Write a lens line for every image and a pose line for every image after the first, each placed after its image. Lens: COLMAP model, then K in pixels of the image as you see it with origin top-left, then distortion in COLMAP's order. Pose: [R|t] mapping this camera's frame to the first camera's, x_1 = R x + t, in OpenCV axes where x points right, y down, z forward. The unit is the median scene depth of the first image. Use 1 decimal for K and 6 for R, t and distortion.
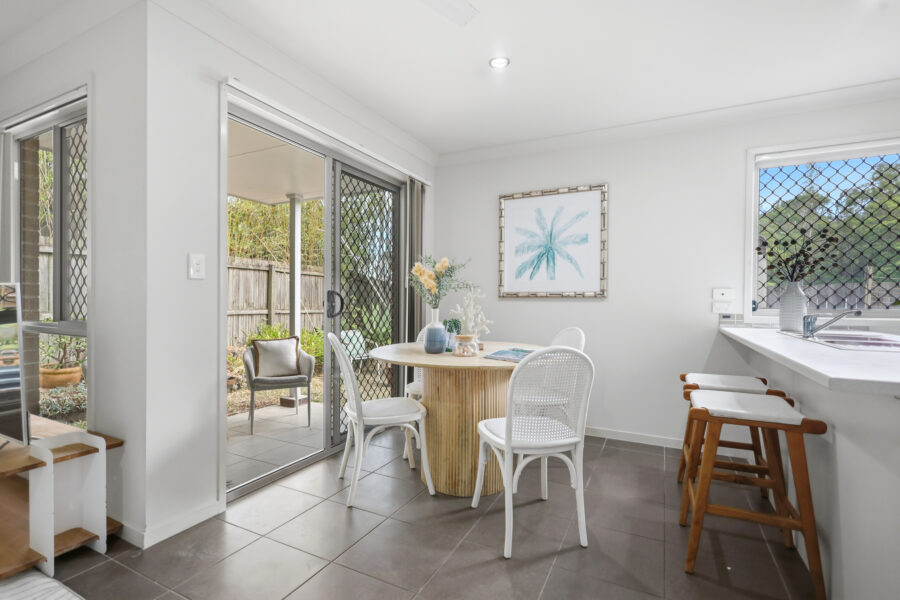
lens RADIAL K [[421.7, 0, 442.2], [0, 421.7, 307.1], [0, 0, 1]] dist [-0.003187, 0.000911]
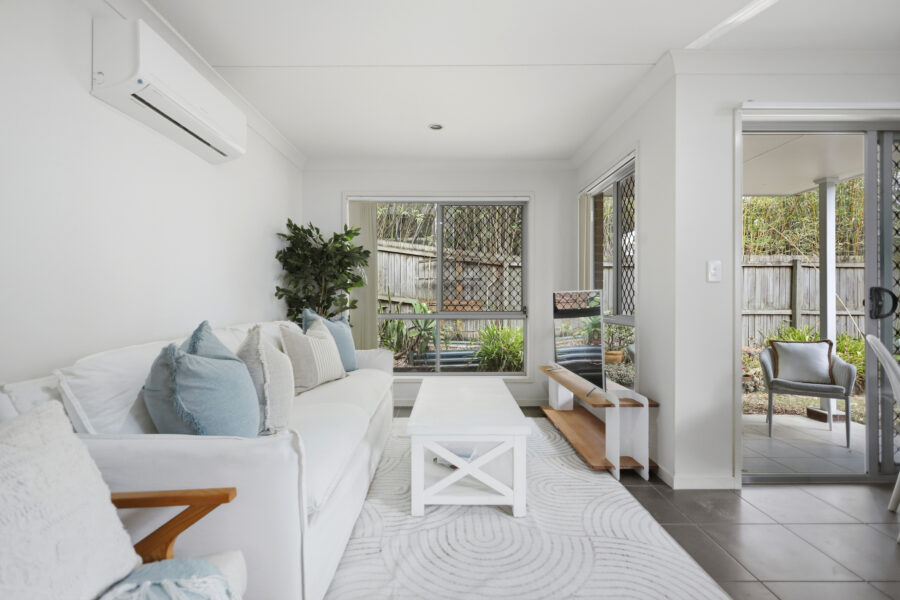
lens RADIAL K [[421.7, 0, 453.6], [0, 421.7, 300.2], [0, 0, 1]] dist [-0.003187, 0.000911]
pose [[0.477651, -0.007976, -0.878514, 0.063627], [-0.006720, 0.999896, -0.012732, 0.003719], [0.878524, 0.011985, 0.477548, -0.123633]]
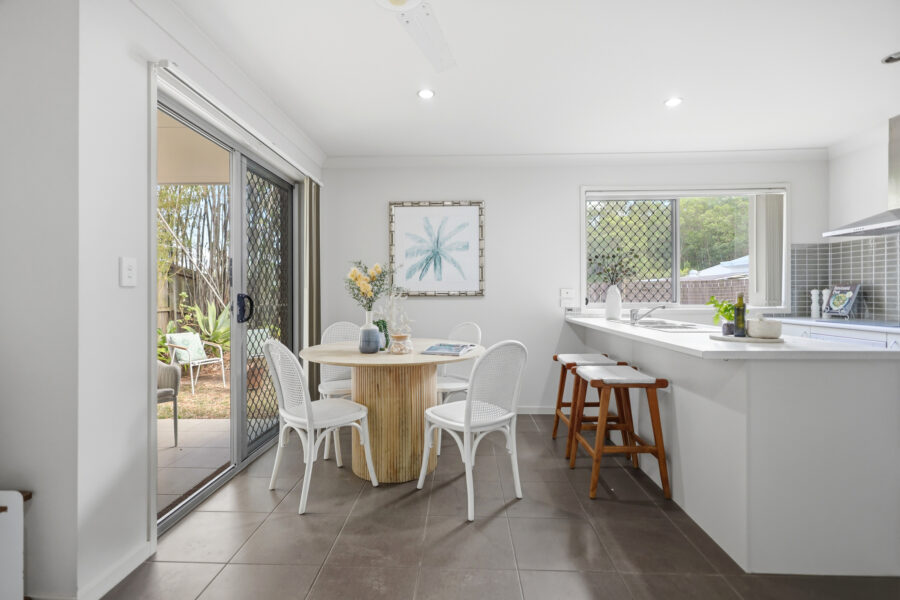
lens RADIAL K [[421.7, 0, 441.7], [0, 421.7, 292.0], [0, 0, 1]] dist [-0.003187, 0.000911]
pose [[0.907671, -0.010064, 0.419563, -0.212376], [0.017160, 0.999766, -0.013143, -0.019620], [-0.419332, 0.019129, 0.907631, -0.031714]]
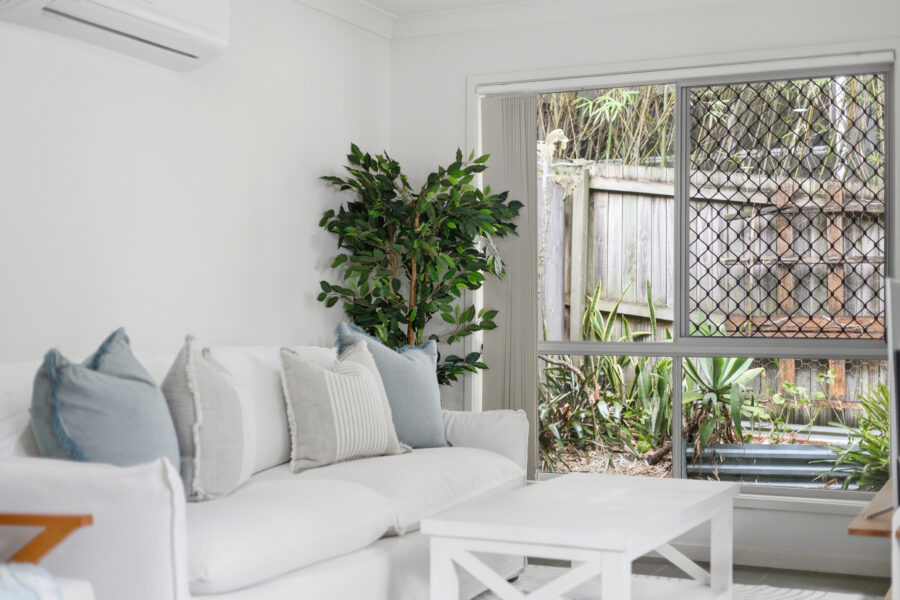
lens RADIAL K [[1260.7, 0, 452.8], [0, 1260.7, 306.7], [0, 0, 1]] dist [0.006453, 0.000000]
pose [[0.051615, -0.024462, -0.998367, 0.530283], [-0.015596, 0.999558, -0.025297, 0.028618], [0.998545, 0.016877, 0.051211, 0.076651]]
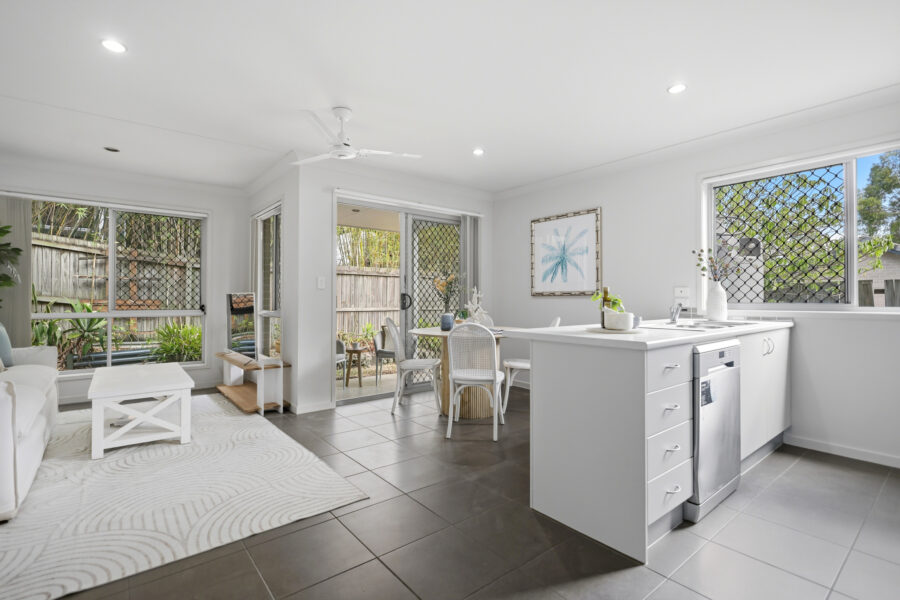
lens RADIAL K [[421.7, 0, 448.7], [0, 421.7, 298.2], [0, 0, 1]] dist [-0.003187, 0.000911]
pose [[0.915495, -0.009428, -0.402218, 0.464881], [0.001871, 0.999814, -0.019177, 0.010168], [0.402324, 0.016804, 0.915343, -0.357468]]
